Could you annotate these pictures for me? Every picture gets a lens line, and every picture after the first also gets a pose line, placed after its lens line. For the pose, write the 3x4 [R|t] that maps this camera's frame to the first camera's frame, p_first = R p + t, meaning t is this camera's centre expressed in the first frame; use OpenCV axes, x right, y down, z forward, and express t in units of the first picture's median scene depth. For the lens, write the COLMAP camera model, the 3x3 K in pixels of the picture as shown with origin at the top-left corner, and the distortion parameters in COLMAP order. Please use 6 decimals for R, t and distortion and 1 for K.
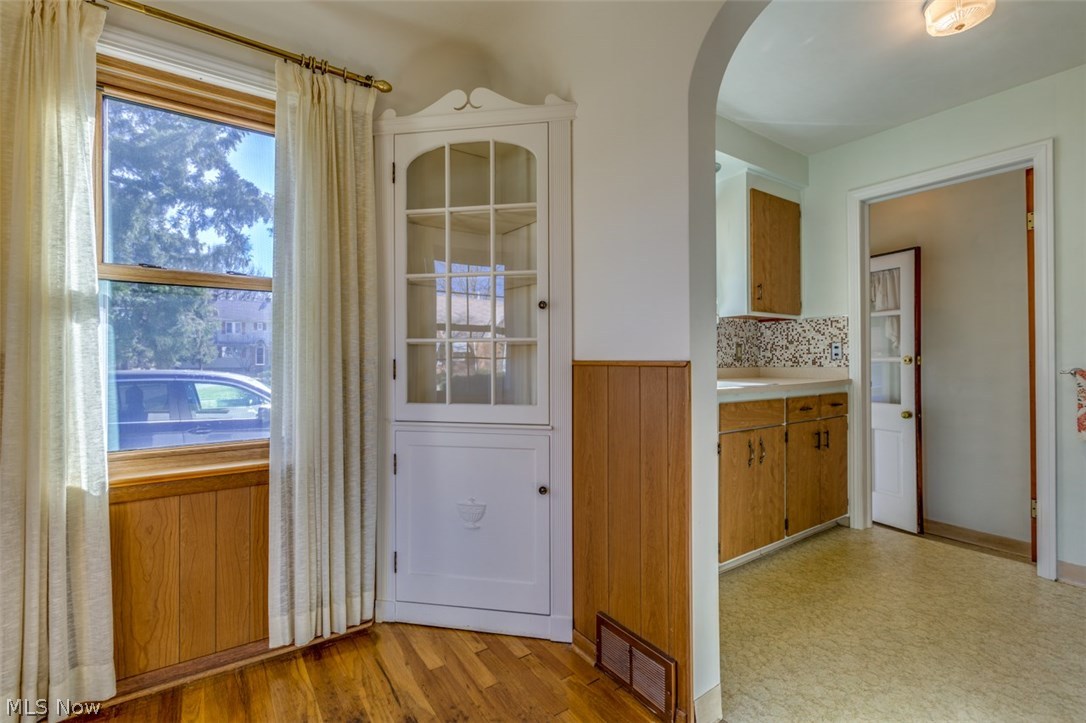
lens RADIAL K [[482.5, 0, 540.4], [0, 482.5, 359.1], [0, 0, 1]] dist [0.003130, -0.000768]
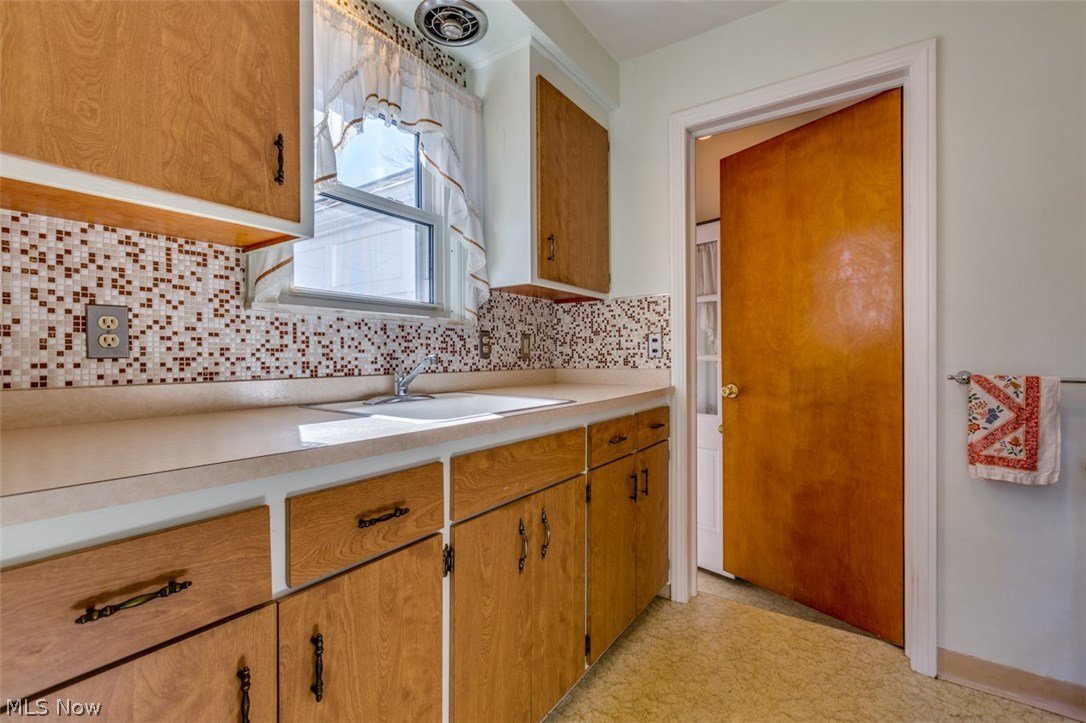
lens RADIAL K [[482.5, 0, 545.4], [0, 482.5, 359.1], [0, 0, 1]] dist [0.003130, -0.000768]
pose [[0.931825, -0.000024, 0.362908, 0.224050], [-0.002095, 0.999983, 0.005446, -0.000753], [-0.362902, -0.005835, 0.931809, 0.427804]]
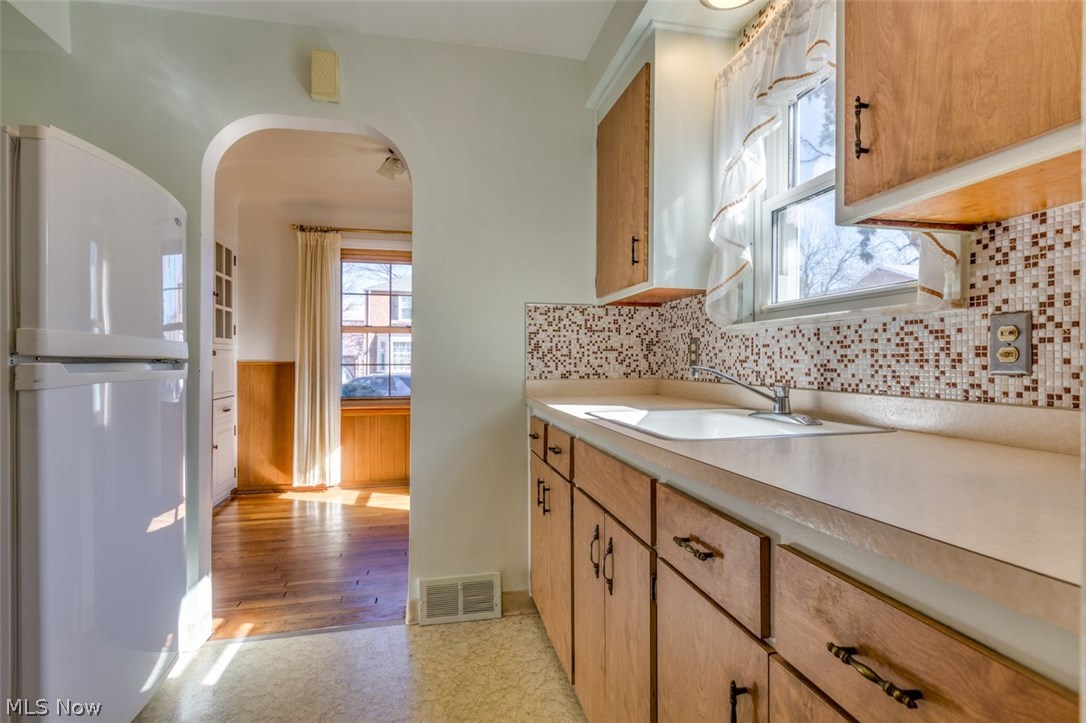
lens RADIAL K [[555.3, 0, 542.6], [0, 555.3, 359.7], [0, 0, 1]] dist [0.025605, -0.001391]
pose [[-0.383761, -0.002019, -0.923430, 0.877859], [-0.003422, 0.999994, -0.000764, -0.006879], [0.923426, 0.002867, -0.383765, 1.008292]]
